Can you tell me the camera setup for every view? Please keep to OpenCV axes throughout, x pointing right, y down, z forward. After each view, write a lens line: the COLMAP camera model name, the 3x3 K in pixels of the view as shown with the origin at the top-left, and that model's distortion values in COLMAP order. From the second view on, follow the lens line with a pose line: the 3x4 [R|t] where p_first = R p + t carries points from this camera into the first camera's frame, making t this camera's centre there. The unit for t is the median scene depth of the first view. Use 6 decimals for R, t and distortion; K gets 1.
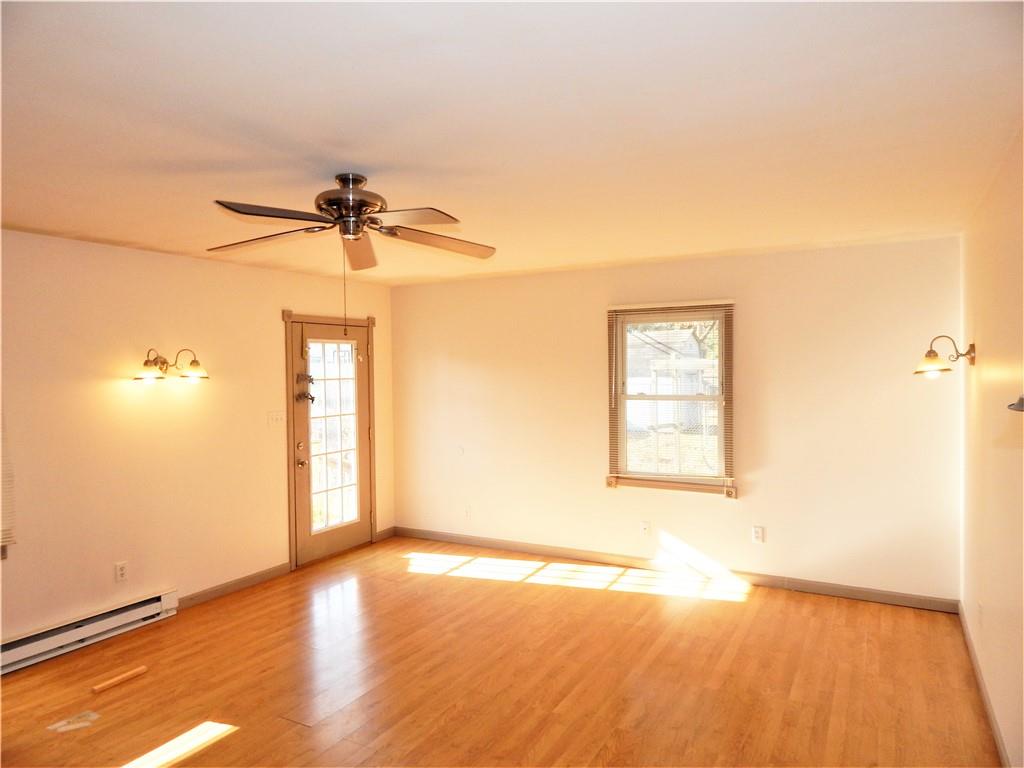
lens RADIAL K [[674.5, 0, 514.1], [0, 674.5, 380.8], [0, 0, 1]] dist [0.004977, -0.005198]
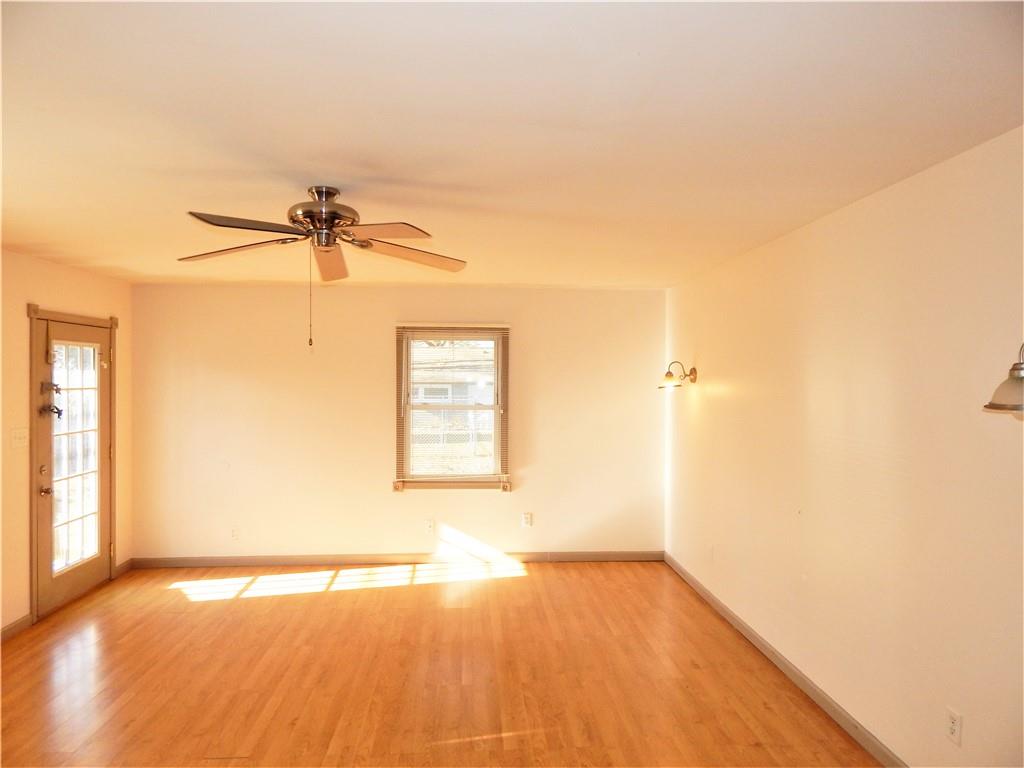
lens RADIAL K [[671.2, 0, 512.0], [0, 671.2, 384.0], [0, 0, 1]] dist [0.003722, -0.003234]
pose [[0.839391, 0.010735, 0.543422, -0.291928], [-0.004086, 0.999901, -0.013440, 0.000566], [-0.543513, 0.009061, 0.839352, 0.003399]]
